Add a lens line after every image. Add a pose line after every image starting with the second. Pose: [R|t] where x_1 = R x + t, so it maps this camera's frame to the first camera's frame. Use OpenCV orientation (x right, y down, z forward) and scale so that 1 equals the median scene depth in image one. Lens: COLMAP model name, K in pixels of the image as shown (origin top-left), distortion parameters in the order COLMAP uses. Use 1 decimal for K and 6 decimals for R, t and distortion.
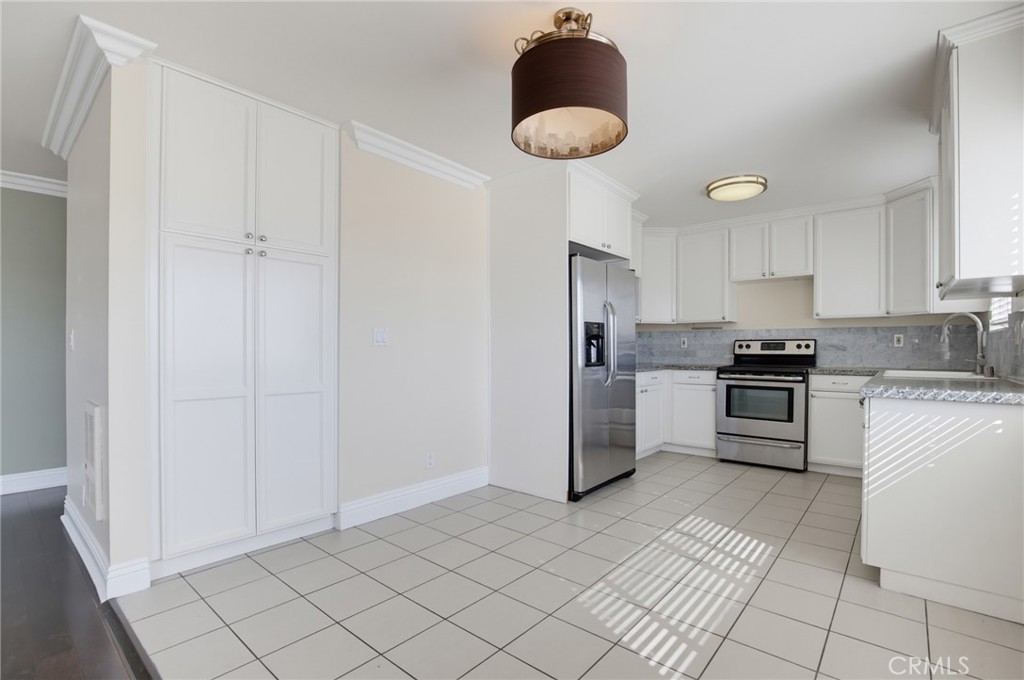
lens RADIAL K [[476.4, 0, 512.9], [0, 476.4, 345.4], [0, 0, 1]] dist [-0.026110, -0.000103]
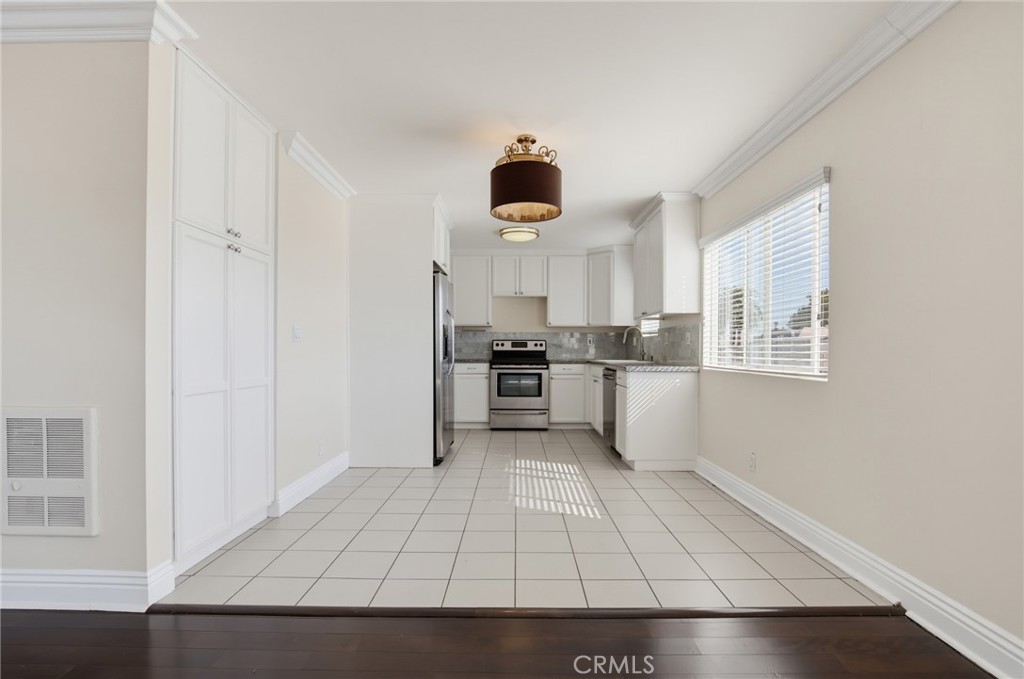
lens RADIAL K [[495.6, 0, 512.0], [0, 495.6, 339.5], [0, 0, 1]] dist [-0.000673, -0.000037]
pose [[0.765552, 0.013799, 0.643226, -0.444133], [-0.008087, 0.999897, -0.011826, 0.004207], [-0.643323, 0.003852, 0.765585, -0.115105]]
